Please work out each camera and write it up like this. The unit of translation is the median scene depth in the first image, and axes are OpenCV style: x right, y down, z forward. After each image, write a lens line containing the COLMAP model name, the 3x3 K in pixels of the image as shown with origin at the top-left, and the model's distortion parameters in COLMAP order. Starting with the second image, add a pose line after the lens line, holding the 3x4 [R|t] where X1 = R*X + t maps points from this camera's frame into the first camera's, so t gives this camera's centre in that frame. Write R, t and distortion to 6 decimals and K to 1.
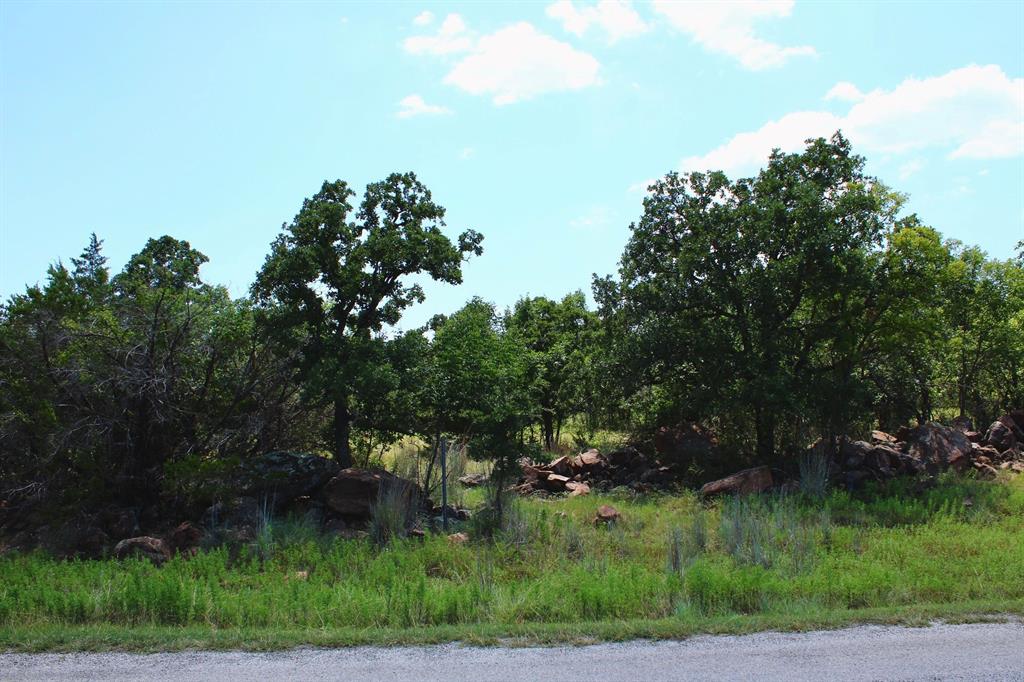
lens RADIAL K [[871.7, 0, 521.6], [0, 871.7, 350.2], [0, 0, 1]] dist [-0.154613, 0.144696]
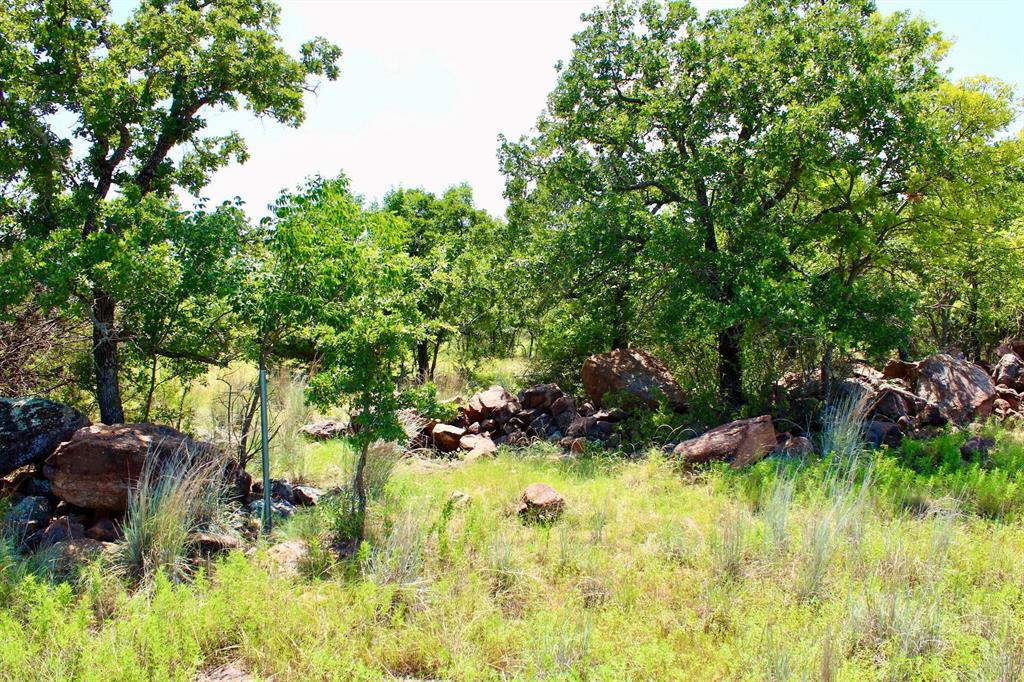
lens RADIAL K [[871.7, 0, 521.6], [0, 871.7, 350.2], [0, 0, 1]] dist [-0.154613, 0.144696]
pose [[0.987427, 0.008904, 0.157823, -0.009109], [-0.022219, 0.996318, 0.082809, 0.027876], [-0.156505, -0.085274, 0.983989, 0.325971]]
